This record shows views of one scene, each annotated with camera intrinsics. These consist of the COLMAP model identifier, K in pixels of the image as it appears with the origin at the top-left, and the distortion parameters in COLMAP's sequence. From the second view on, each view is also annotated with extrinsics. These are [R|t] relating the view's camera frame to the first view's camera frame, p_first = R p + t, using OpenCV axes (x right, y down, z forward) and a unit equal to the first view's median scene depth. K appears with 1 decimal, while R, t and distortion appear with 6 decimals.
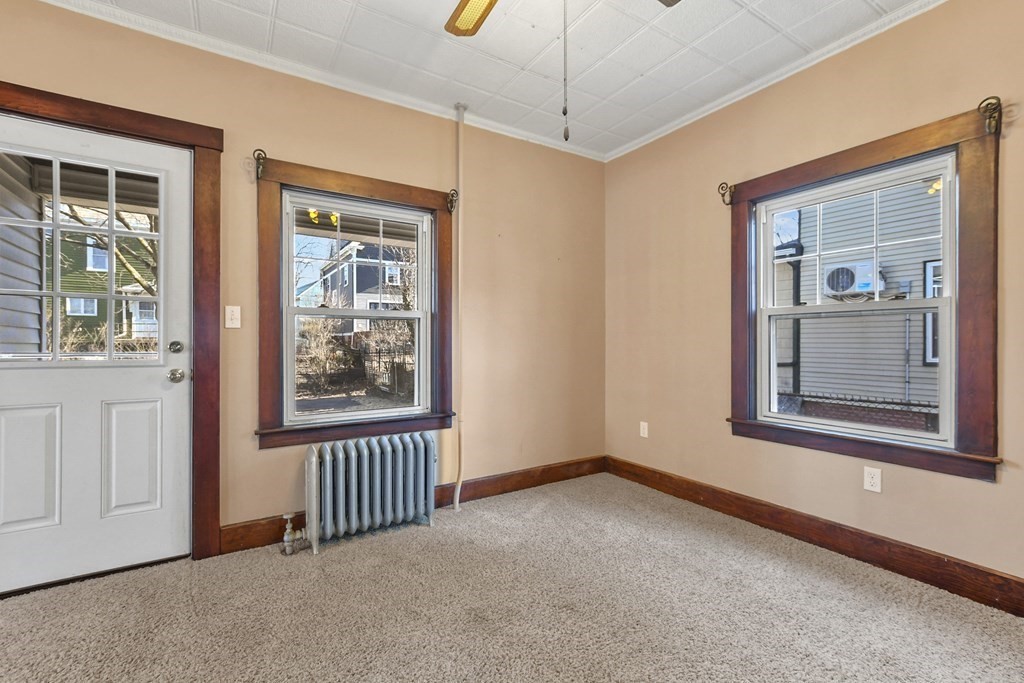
lens RADIAL K [[453.3, 0, 510.2], [0, 453.3, 341.4], [0, 0, 1]] dist [-0.001235, -0.000025]
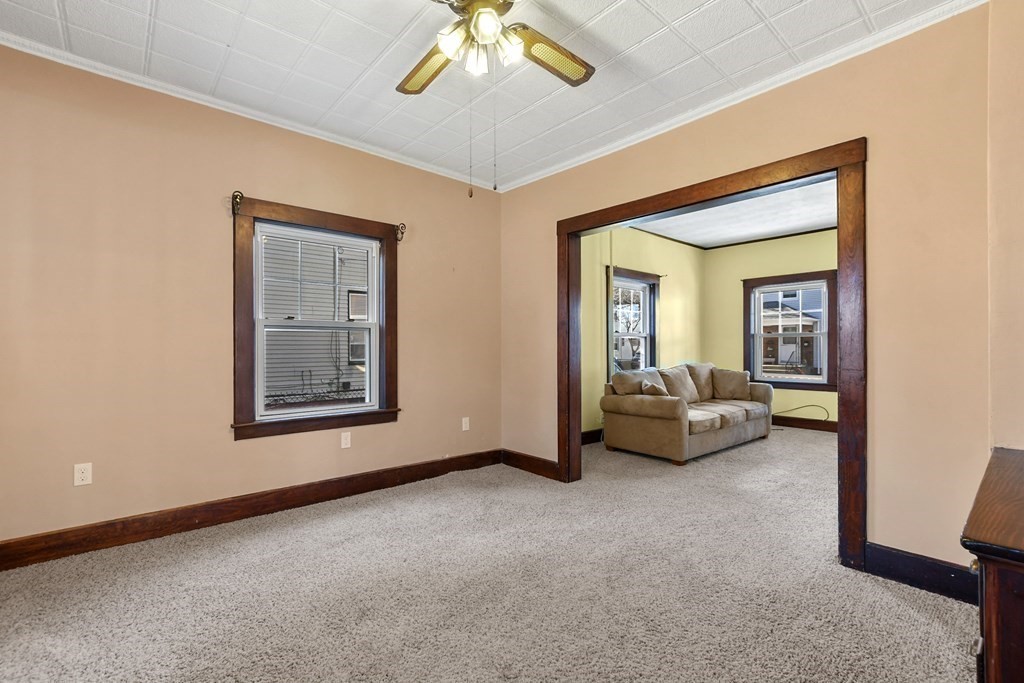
lens RADIAL K [[453.3, 0, 507.1], [0, 453.3, 342.3], [0, 0, 1]] dist [-0.001235, -0.000025]
pose [[-0.151393, 0.011229, 0.988410, -0.870385], [0.000923, 0.999937, -0.011218, -0.002644], [-0.988473, -0.000786, -0.151393, 0.789781]]
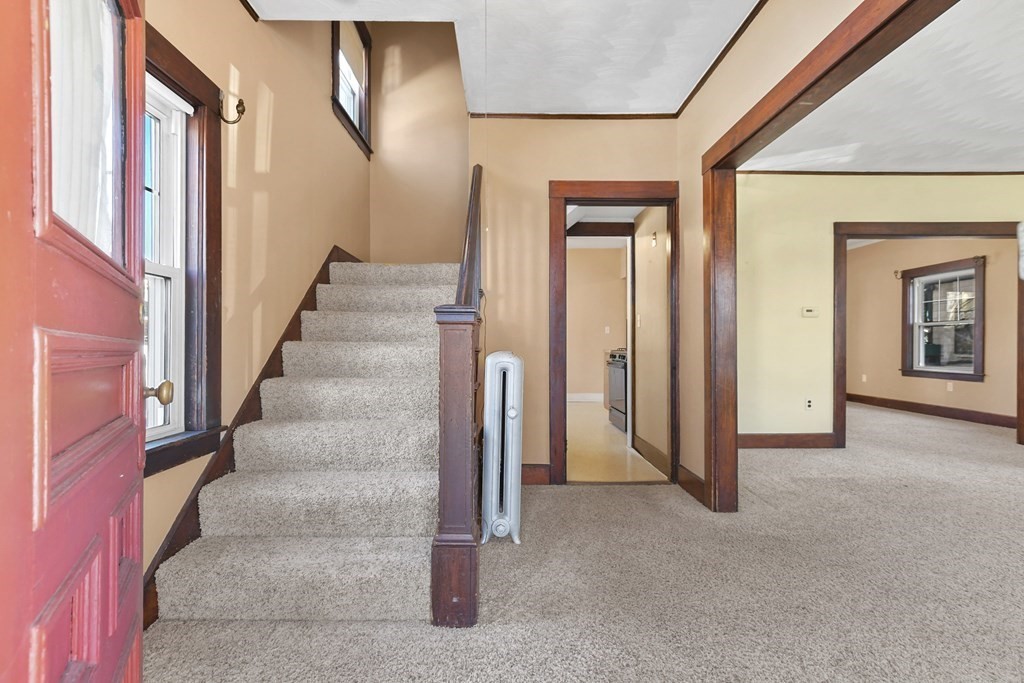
lens RADIAL K [[453.3, 0, 511.1], [0, 453.3, 344.7], [0, 0, 1]] dist [-0.001235, -0.000025]
pose [[0.849829, 0.004140, -0.527042, 0.000649], [-0.004898, 0.999988, -0.000044, 0.076428], [0.527036, 0.002619, 0.849839, -2.998088]]
